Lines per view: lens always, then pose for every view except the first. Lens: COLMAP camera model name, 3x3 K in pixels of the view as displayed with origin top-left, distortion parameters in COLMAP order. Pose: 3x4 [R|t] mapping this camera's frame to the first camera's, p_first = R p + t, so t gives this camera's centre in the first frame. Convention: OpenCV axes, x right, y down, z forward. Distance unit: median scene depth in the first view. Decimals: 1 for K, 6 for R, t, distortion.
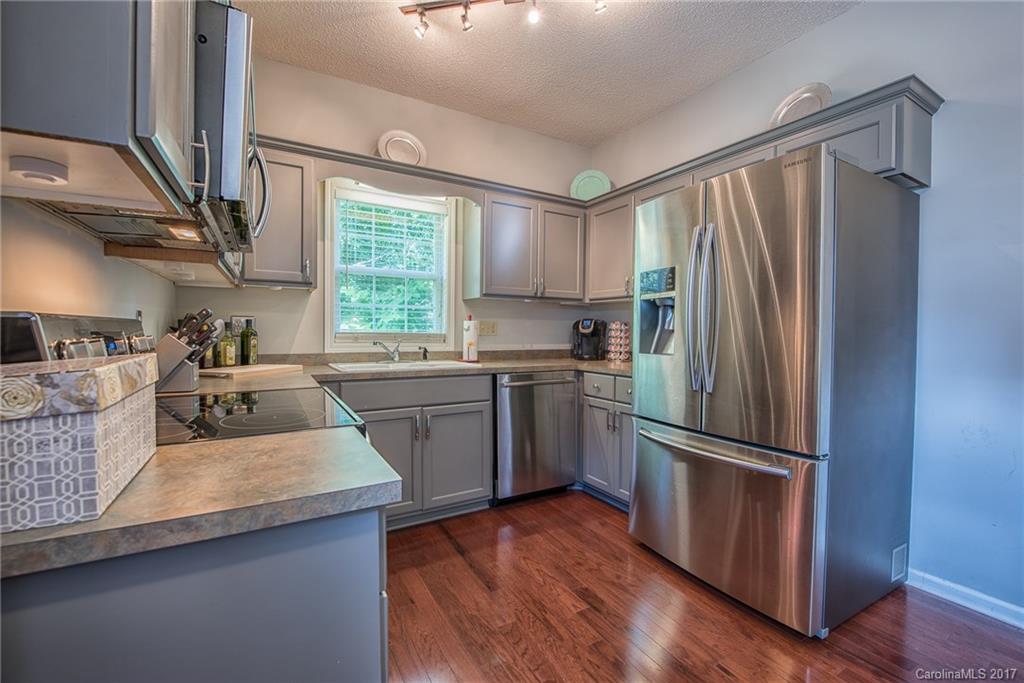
lens RADIAL K [[435.2, 0, 512.0], [0, 435.2, 341.5], [0, 0, 1]] dist [0.000068, -0.000058]
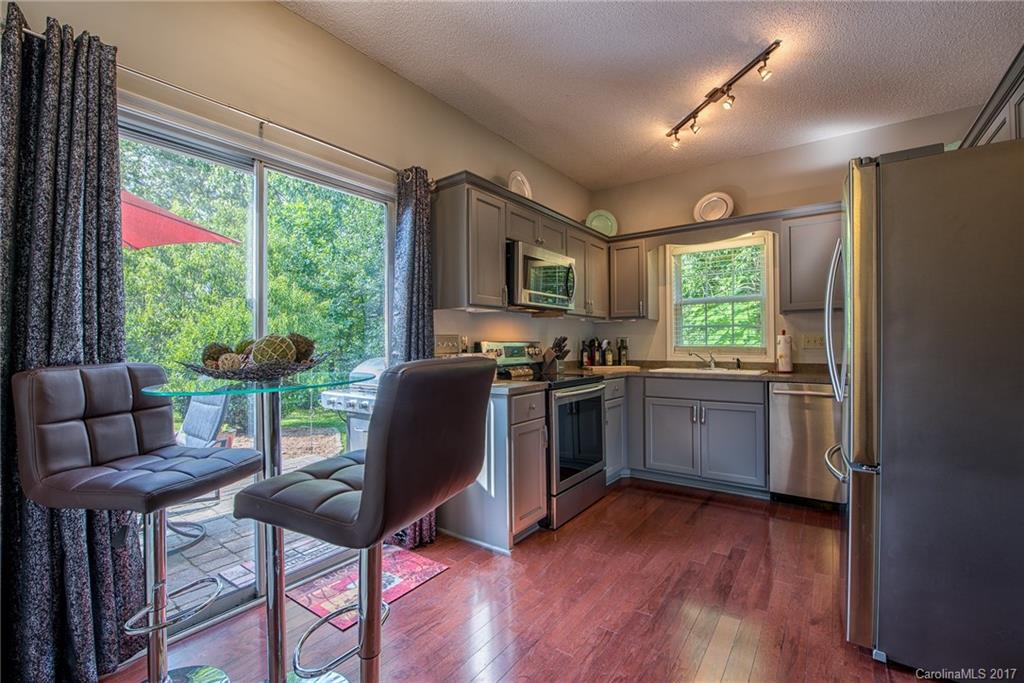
lens RADIAL K [[435.2, 0, 512.0], [0, 435.2, 341.5], [0, 0, 1]] dist [0.000068, -0.000058]
pose [[0.397183, -0.017624, -0.917570, 0.728695], [-0.012611, 0.999616, -0.024659, 0.004846], [0.917653, 0.021365, 0.396808, -0.073543]]
